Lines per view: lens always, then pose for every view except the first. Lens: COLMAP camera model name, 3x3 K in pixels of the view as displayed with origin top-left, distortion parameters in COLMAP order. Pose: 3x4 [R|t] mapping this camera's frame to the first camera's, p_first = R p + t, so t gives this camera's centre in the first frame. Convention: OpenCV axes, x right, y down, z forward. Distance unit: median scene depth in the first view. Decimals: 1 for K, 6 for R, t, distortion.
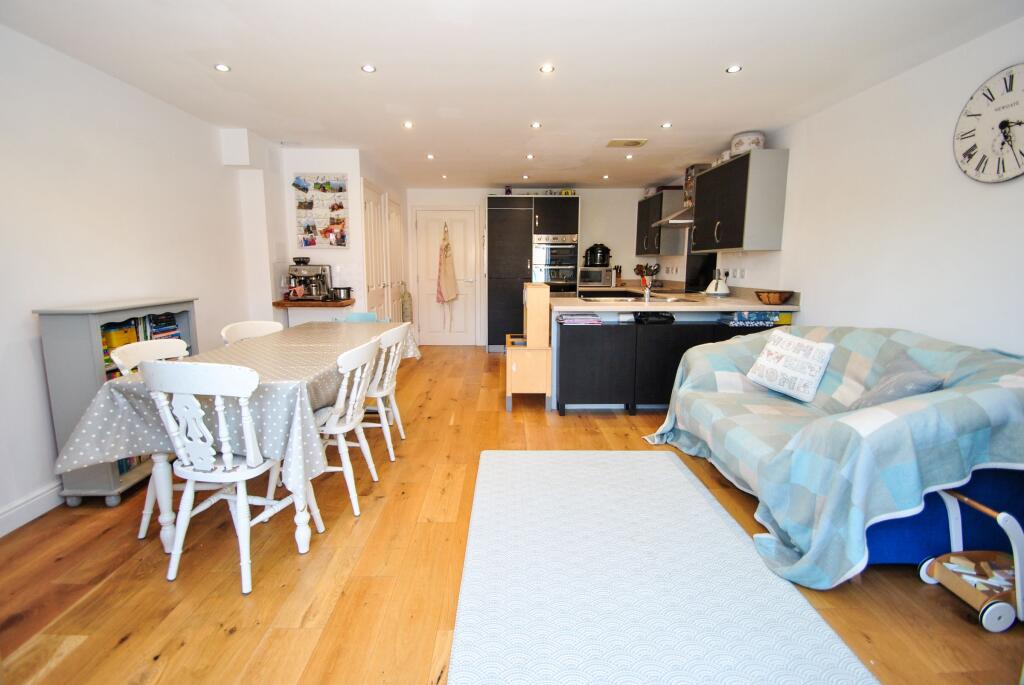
lens RADIAL K [[459.0, 0, 505.5], [0, 459.0, 329.1], [0, 0, 1]] dist [0.008777, -0.015252]
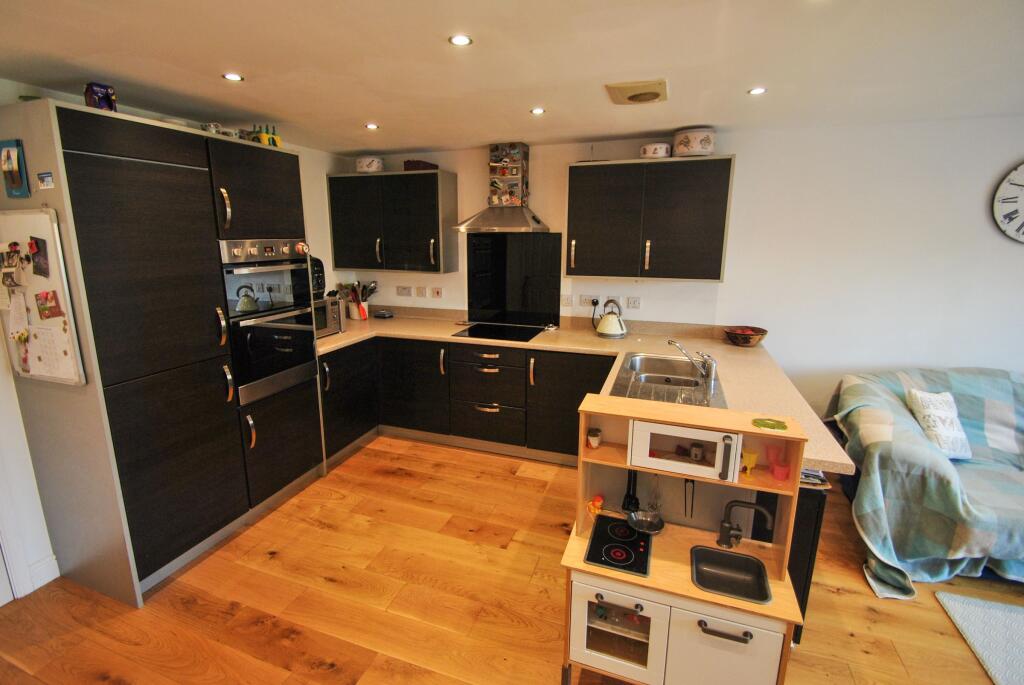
lens RADIAL K [[466.1, 0, 501.1], [0, 466.1, 327.9], [0, 0, 1]] dist [0.009338, -0.015230]
pose [[0.353062, -0.185533, 0.917019, -0.315321], [0.131108, 0.980280, 0.147855, -0.228410], [-0.926368, 0.068026, 0.370425, 0.914130]]
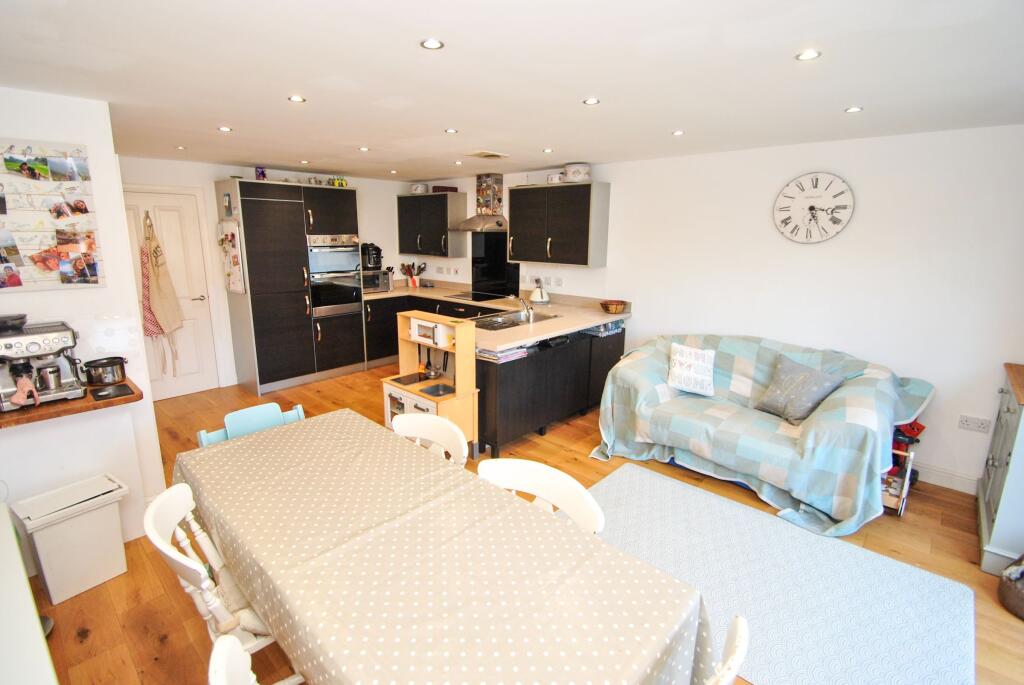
lens RADIAL K [[466.1, 0, 501.1], [0, 466.1, 327.9], [0, 0, 1]] dist [0.009338, -0.015230]
pose [[0.689015, -0.142143, 0.710671, -0.423708], [0.094565, 0.989828, 0.106295, -0.144859], [-0.718551, -0.006035, 0.695448, 0.294183]]
